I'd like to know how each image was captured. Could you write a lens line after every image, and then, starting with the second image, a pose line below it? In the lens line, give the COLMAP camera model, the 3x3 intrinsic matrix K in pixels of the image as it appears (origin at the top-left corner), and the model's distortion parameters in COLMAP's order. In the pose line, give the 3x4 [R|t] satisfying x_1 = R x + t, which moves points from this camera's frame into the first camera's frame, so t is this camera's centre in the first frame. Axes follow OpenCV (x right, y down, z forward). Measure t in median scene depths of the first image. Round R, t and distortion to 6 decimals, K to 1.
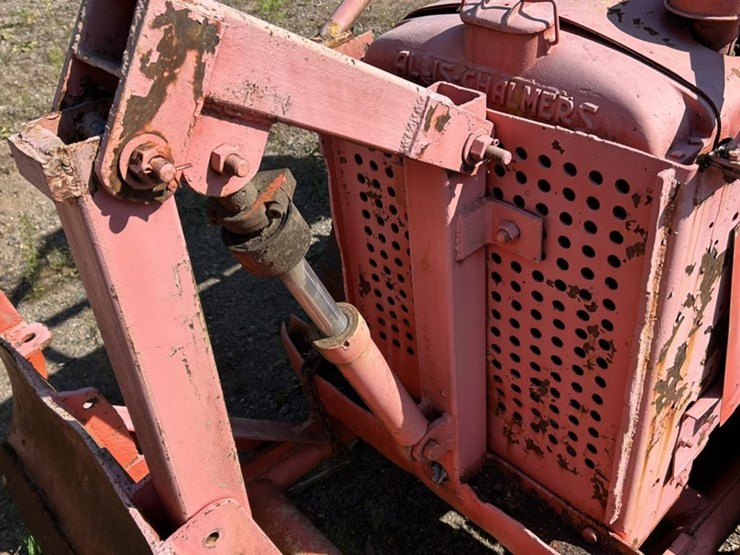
lens RADIAL K [[749.5, 0, 380.5], [0, 749.5, 276.1], [0, 0, 1]] dist [0.111542, -0.228210]
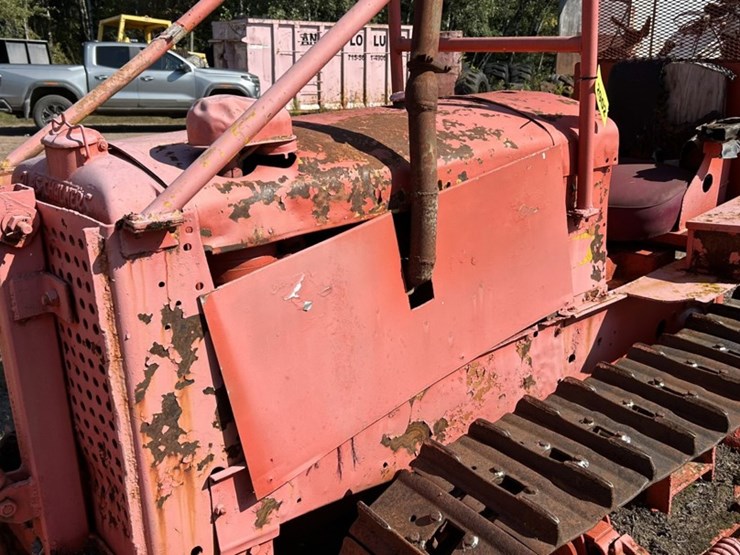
lens RADIAL K [[764.5, 0, 371.6], [0, 764.5, 274.7], [0, 0, 1]] dist [0.081605, -0.165181]
pose [[0.997064, 0.068260, -0.034687, 0.795249], [-0.075803, 0.943876, -0.321484, 0.297675], [0.010795, 0.323169, 0.946280, -0.238797]]
